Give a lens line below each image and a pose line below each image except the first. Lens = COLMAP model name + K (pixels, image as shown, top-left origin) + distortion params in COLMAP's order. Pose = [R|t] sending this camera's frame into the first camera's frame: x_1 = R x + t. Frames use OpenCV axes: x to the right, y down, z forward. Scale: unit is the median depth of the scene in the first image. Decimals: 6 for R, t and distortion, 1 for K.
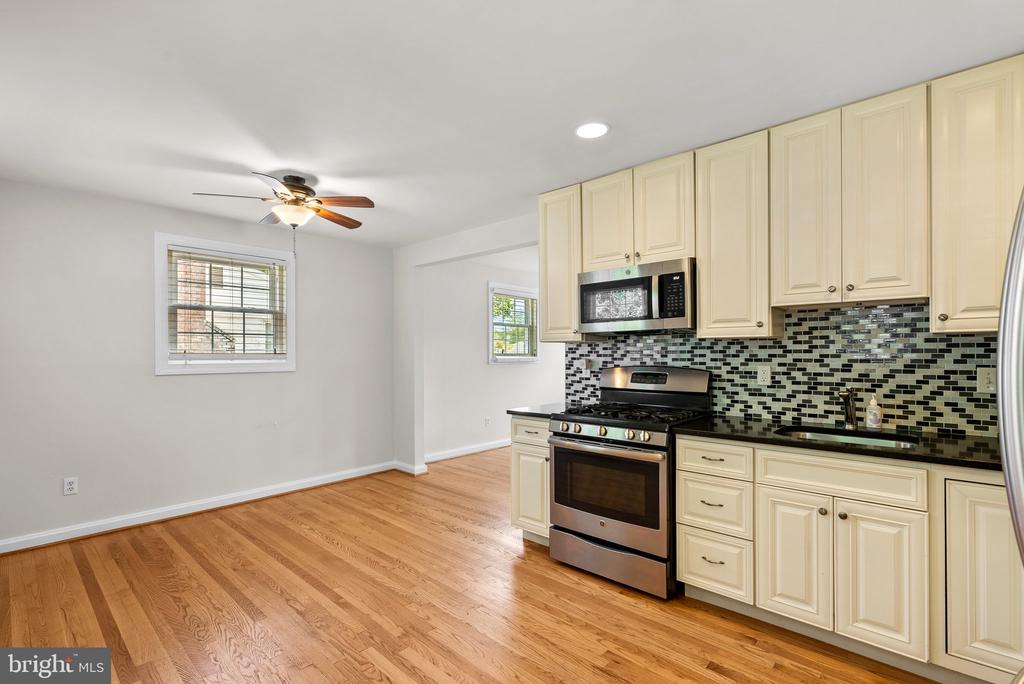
lens RADIAL K [[461.6, 0, 510.2], [0, 461.6, 349.7], [0, 0, 1]] dist [-0.002108, -0.000018]
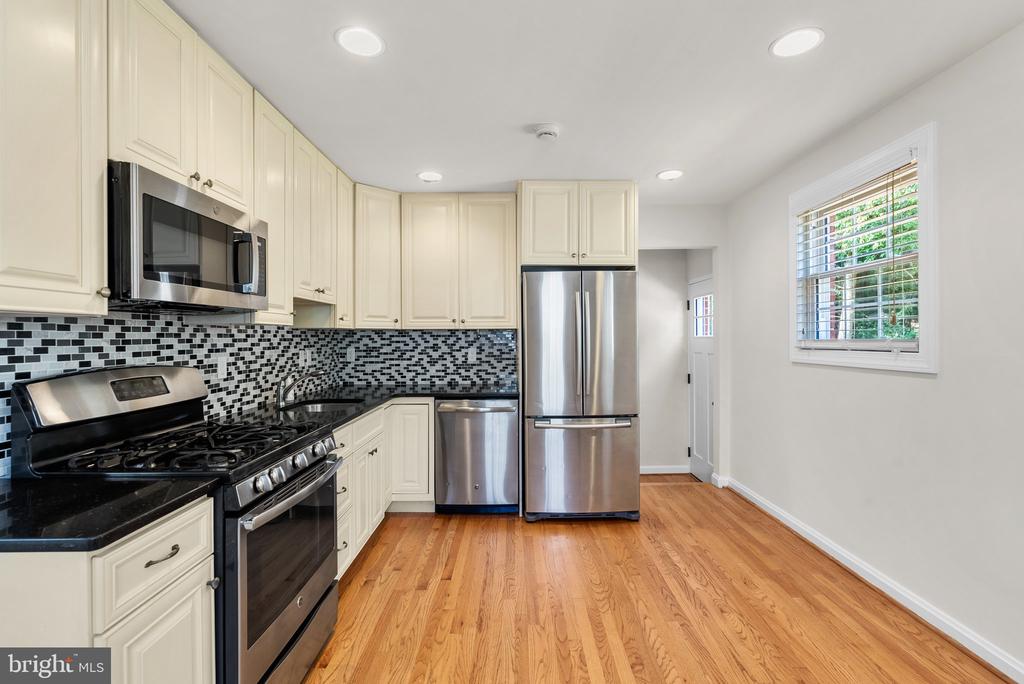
lens RADIAL K [[461.6, 0, 511.6], [0, 461.6, 338.8], [0, 0, 1]] dist [-0.002108, -0.000018]
pose [[-0.666804, 0.002806, 0.745228, -0.473051], [0.000653, 0.999995, -0.003180, 0.003731], [-0.745233, -0.001634, -0.666802, 1.167816]]
